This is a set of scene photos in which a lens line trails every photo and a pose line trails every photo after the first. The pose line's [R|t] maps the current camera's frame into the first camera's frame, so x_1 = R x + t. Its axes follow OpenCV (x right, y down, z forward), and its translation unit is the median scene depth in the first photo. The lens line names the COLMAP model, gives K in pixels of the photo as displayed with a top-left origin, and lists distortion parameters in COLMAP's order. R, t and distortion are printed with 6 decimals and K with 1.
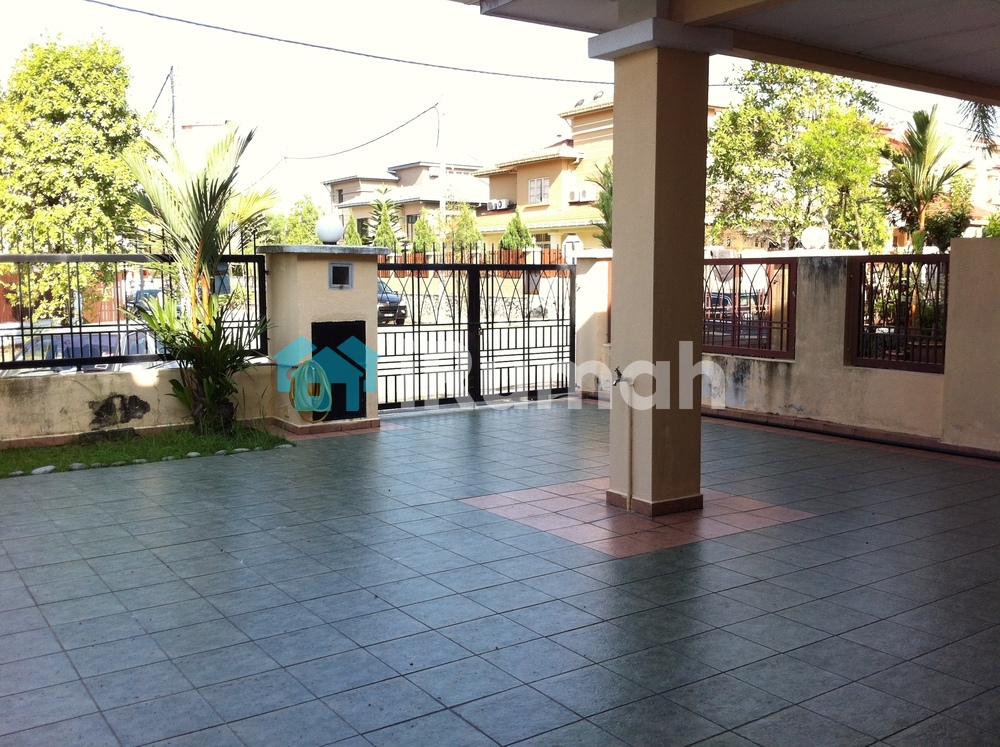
lens RADIAL K [[962.2, 0, 500.0], [0, 962.2, 373.5], [0, 0, 1]] dist [0.131153, -0.385728]
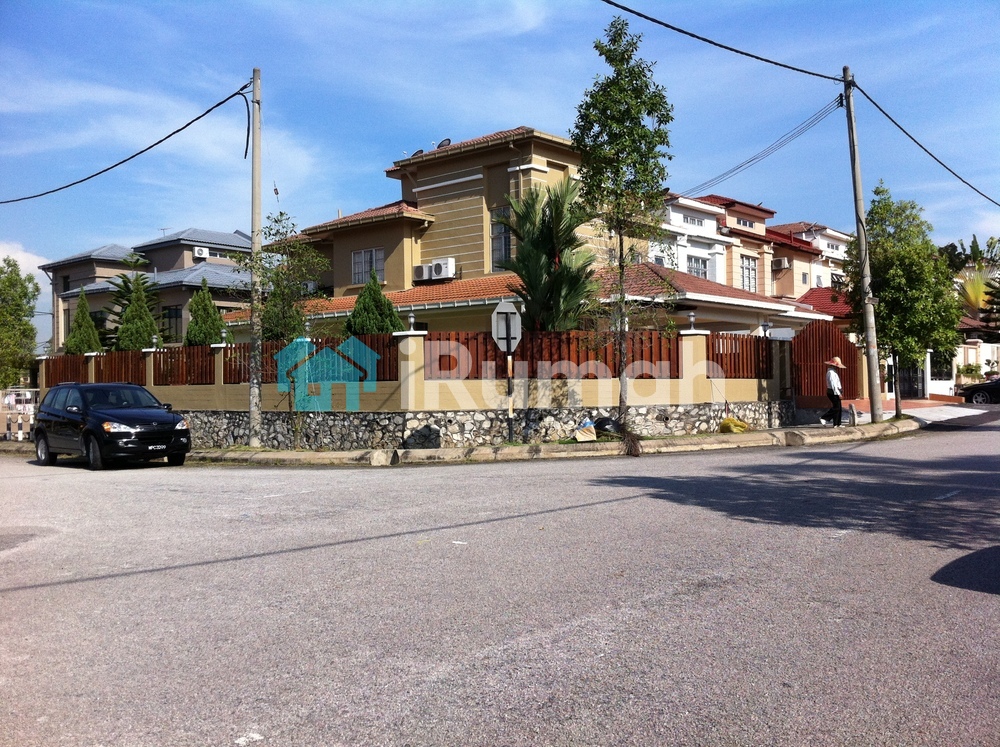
lens RADIAL K [[962.2, 0, 500.0], [0, 962.2, 373.5], [0, 0, 1]] dist [0.131153, -0.385728]
pose [[0.966679, 0.003314, 0.255970, -0.046760], [0.028534, 0.992290, -0.120607, -0.020761], [-0.254396, 0.123892, 0.959132, 0.290848]]
